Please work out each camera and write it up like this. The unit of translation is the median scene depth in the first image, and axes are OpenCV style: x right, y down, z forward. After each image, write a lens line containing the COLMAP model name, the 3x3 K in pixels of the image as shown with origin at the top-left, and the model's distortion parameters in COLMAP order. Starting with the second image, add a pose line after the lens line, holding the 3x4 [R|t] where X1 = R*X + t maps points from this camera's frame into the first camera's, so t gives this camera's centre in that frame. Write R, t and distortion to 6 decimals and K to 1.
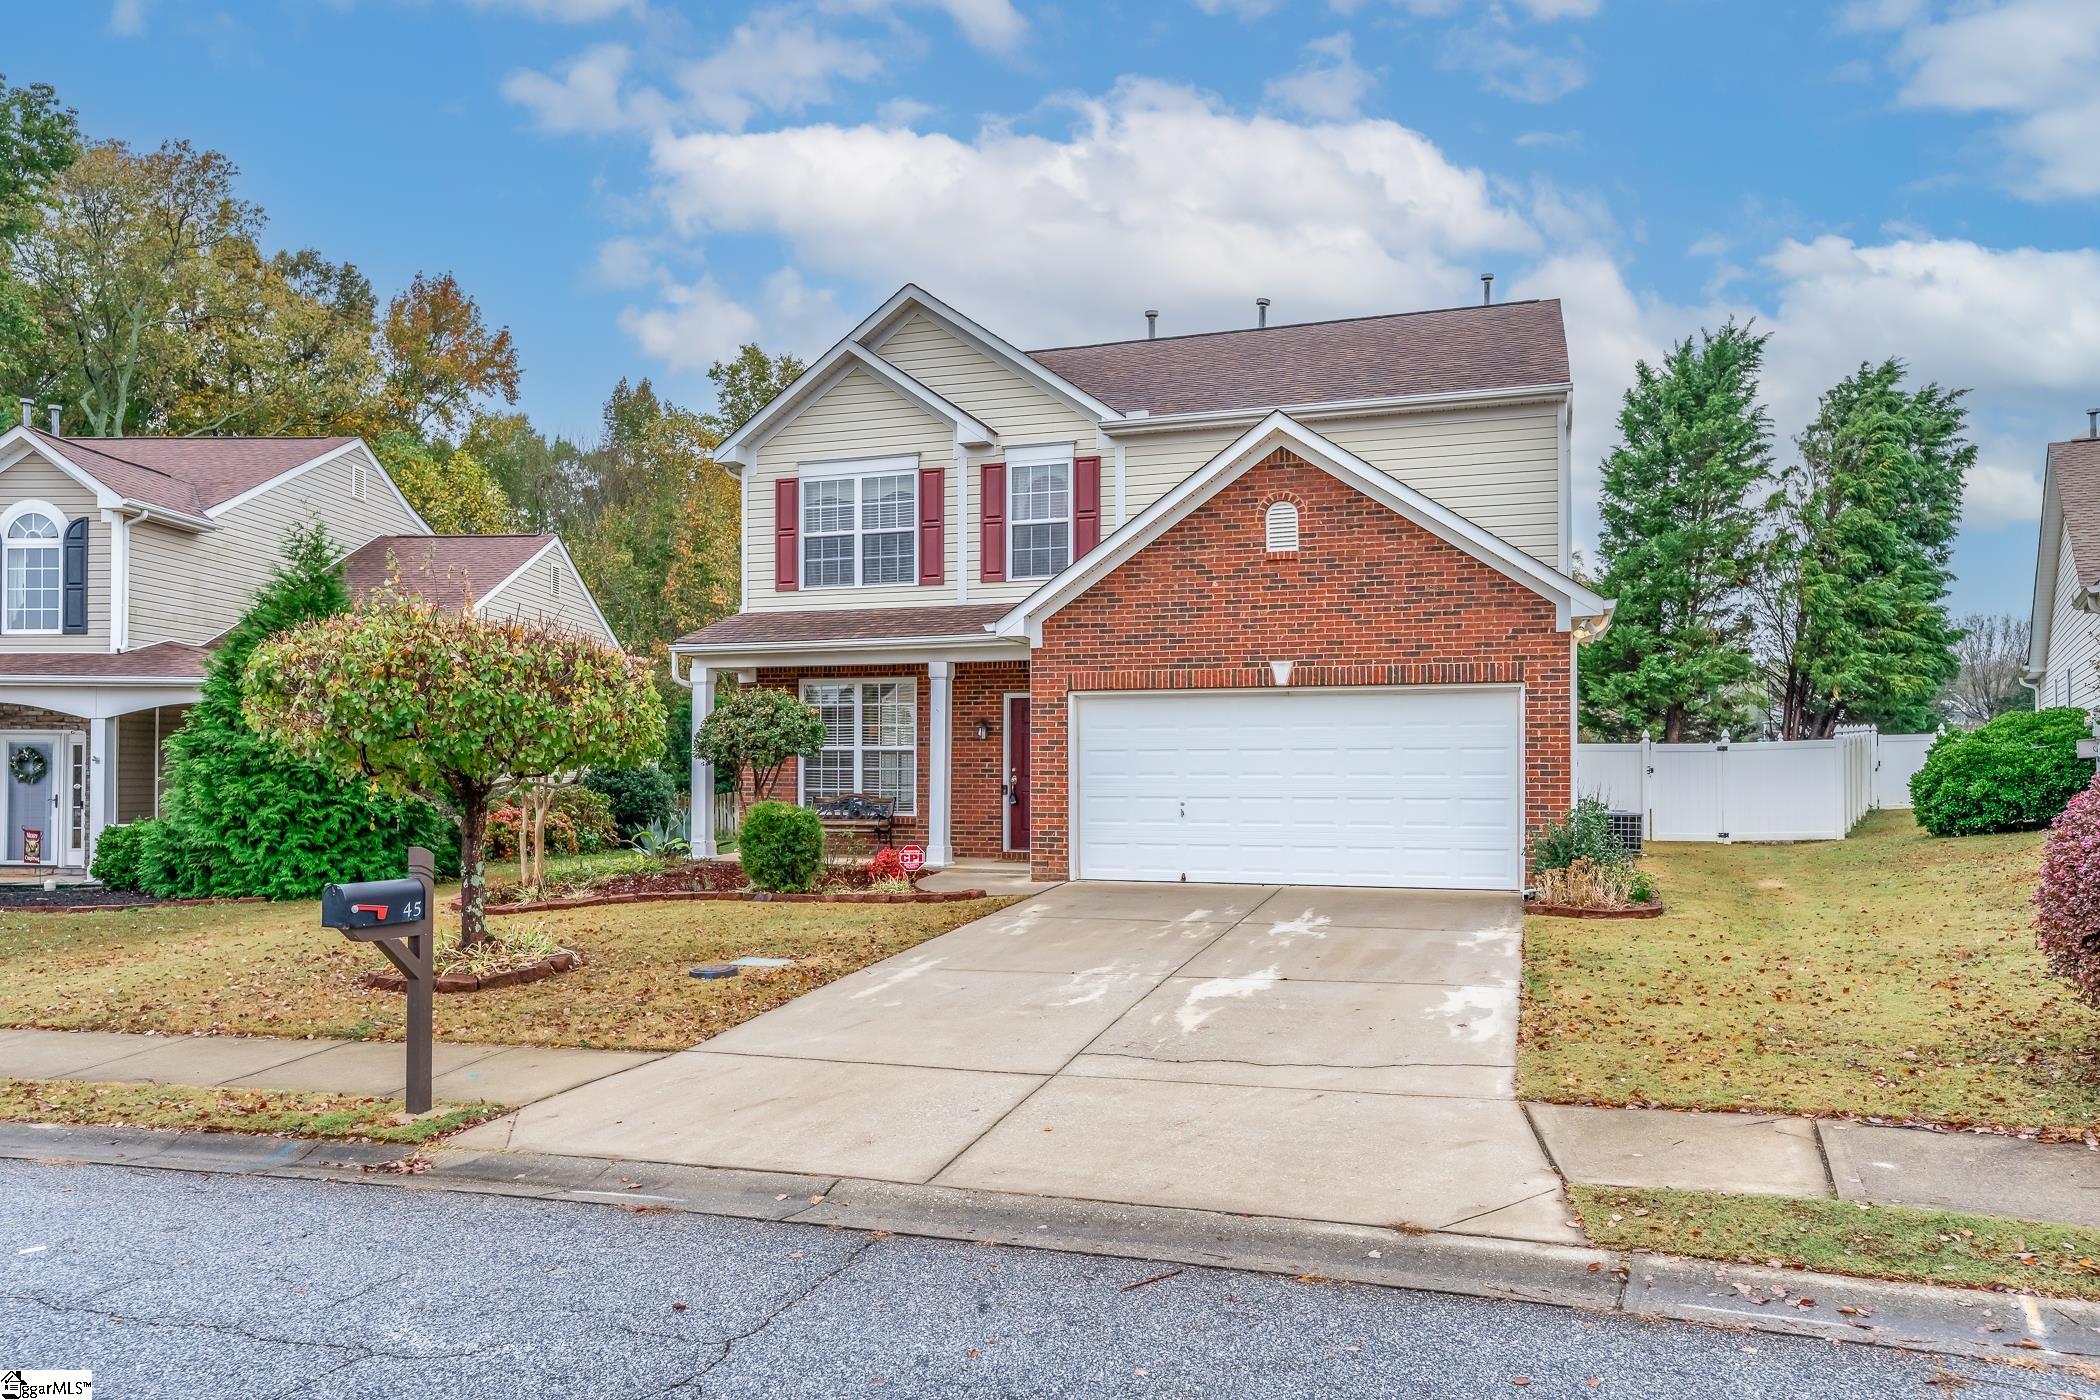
lens RADIAL K [[1322.6, 0, 1052.4], [0, 1322.6, 700.8], [0, 0, 1]] dist [-0.001932, -0.001118]
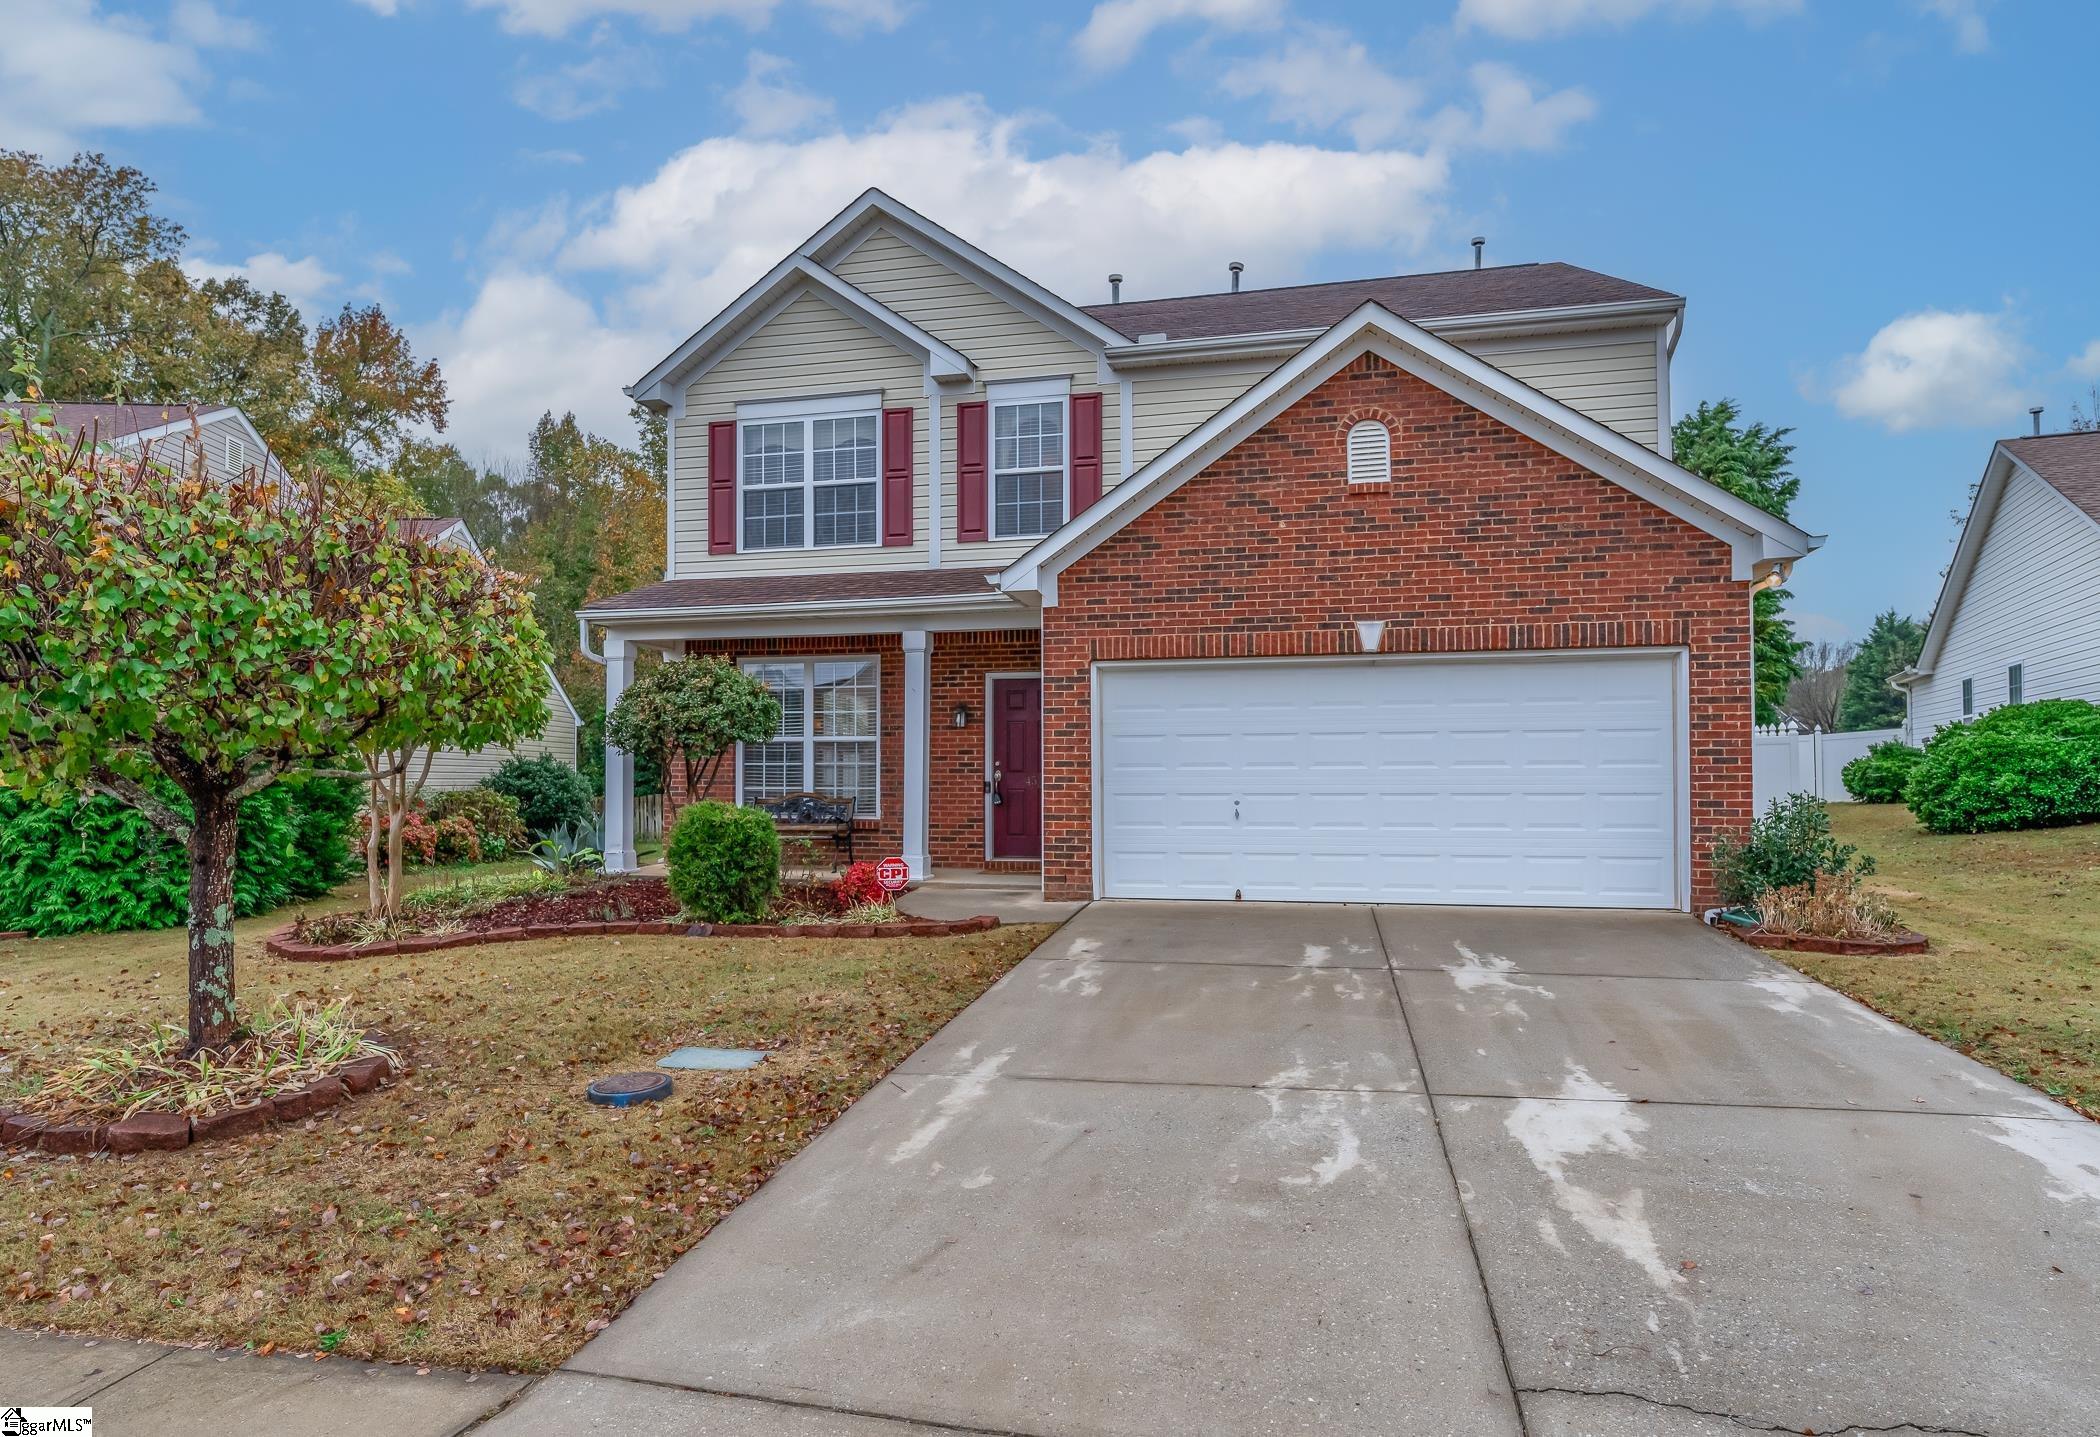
lens RADIAL K [[1177.0, 0, 1045.4], [0, 1177.0, 715.3], [0, 0, 1]] dist [-0.000923, -0.000118]
pose [[0.996395, 0.001297, 0.084830, -0.070897], [-0.001413, 0.999998, 0.001314, 0.022822], [-0.084828, -0.001429, 0.996395, 0.280880]]
